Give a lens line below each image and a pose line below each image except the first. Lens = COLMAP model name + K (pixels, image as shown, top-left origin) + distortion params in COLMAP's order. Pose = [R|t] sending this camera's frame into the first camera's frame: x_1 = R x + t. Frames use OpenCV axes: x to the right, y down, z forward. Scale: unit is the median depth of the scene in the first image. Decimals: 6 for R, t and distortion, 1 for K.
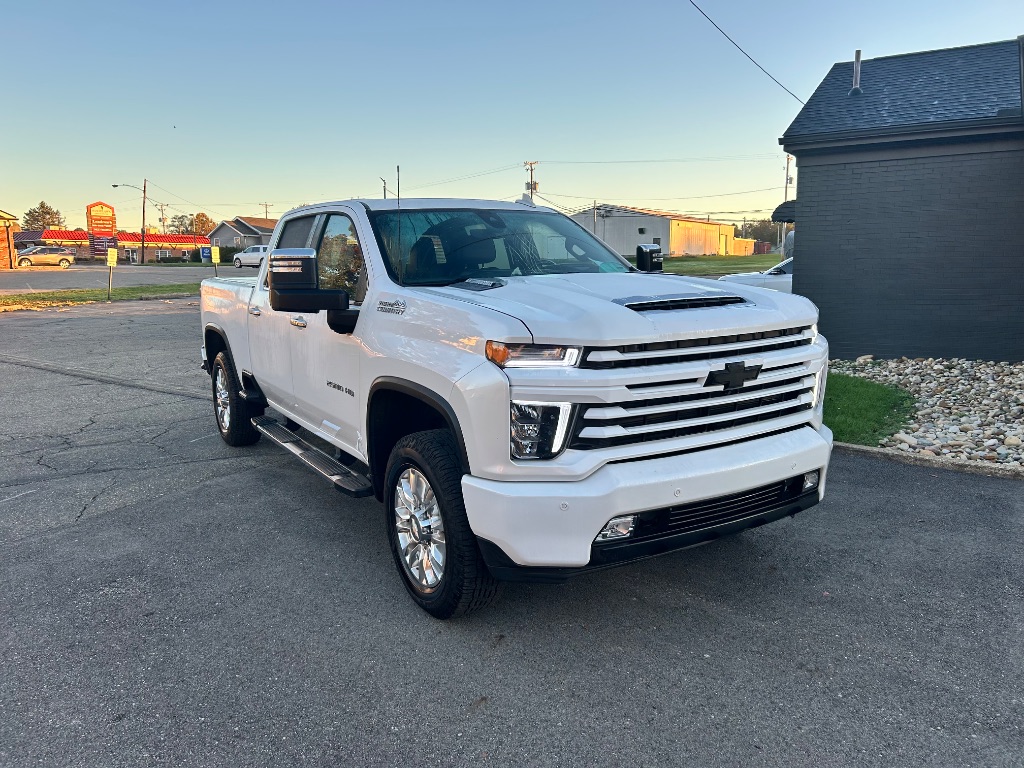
lens RADIAL K [[798.5, 0, 508.0], [0, 798.5, 381.5], [0, 0, 1]] dist [0.054193, -0.069450]
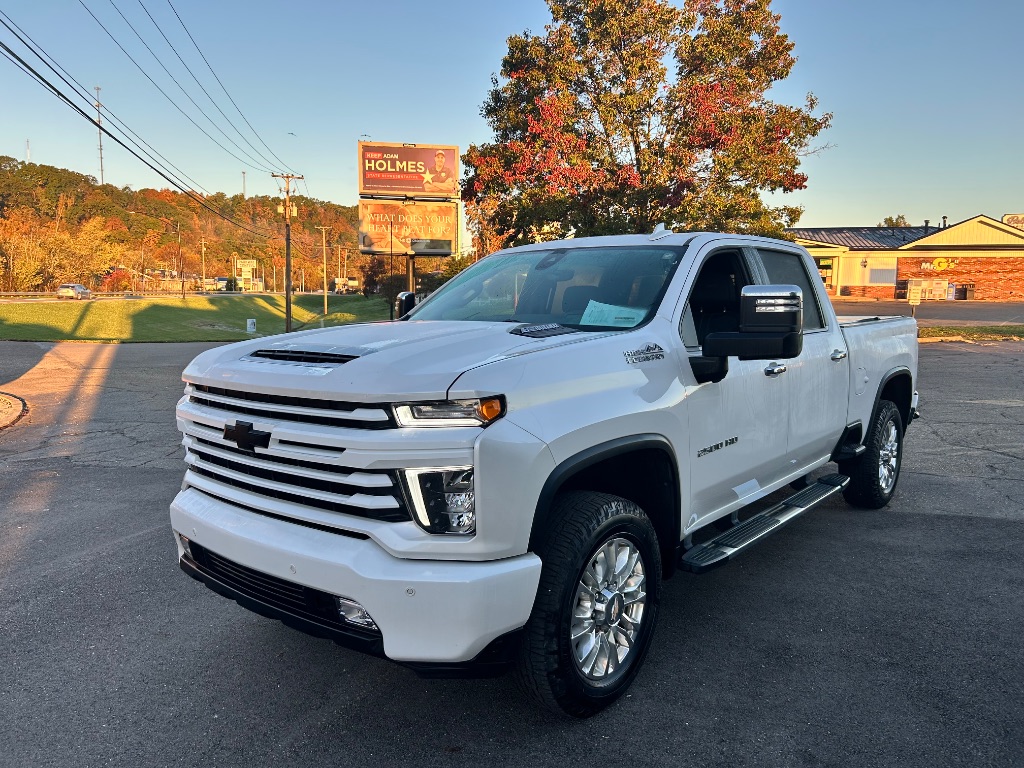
lens RADIAL K [[803.0, 0, 498.2], [0, 803.0, 385.3], [0, 0, 1]] dist [0.030921, -0.003306]
pose [[0.266389, 0.118988, -0.956493, 1.231772], [-0.148548, 0.985563, 0.081233, -0.181815], [0.952350, 0.120446, 0.280218, 1.009471]]
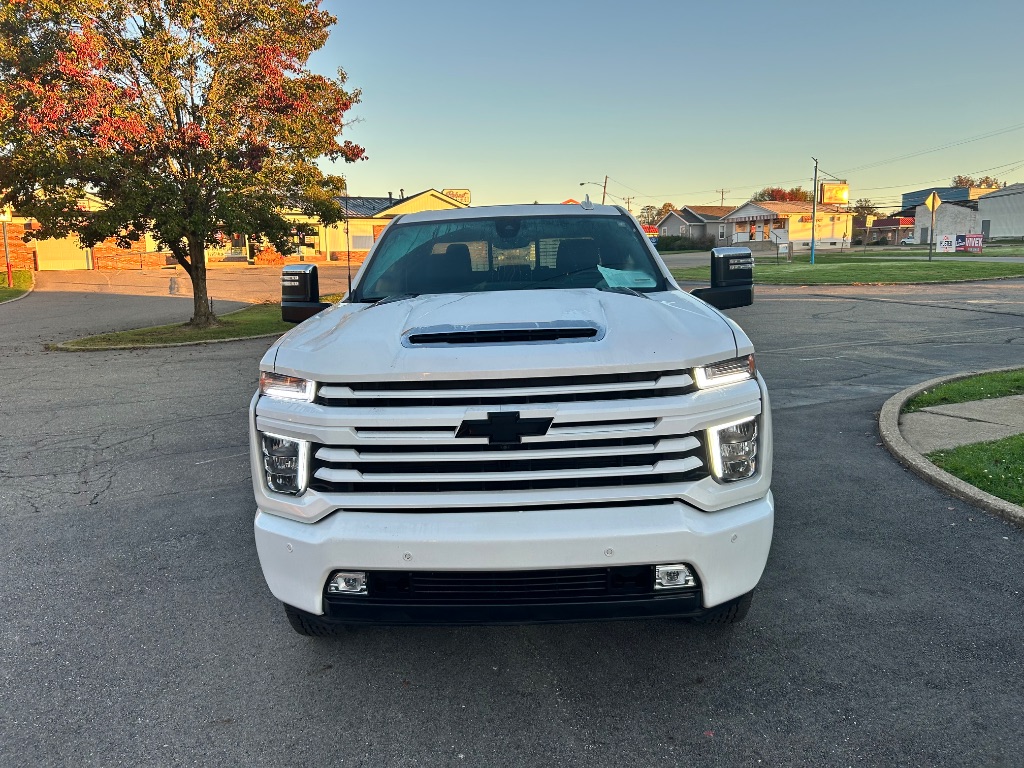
lens RADIAL K [[798.5, 0, 508.0], [0, 798.5, 381.5], [0, 0, 1]] dist [0.054193, -0.069450]
pose [[0.824419, 0.077108, -0.560703, 0.735402], [-0.066218, 0.997013, 0.039748, -0.086702], [0.562093, 0.004359, 0.827062, 0.329074]]
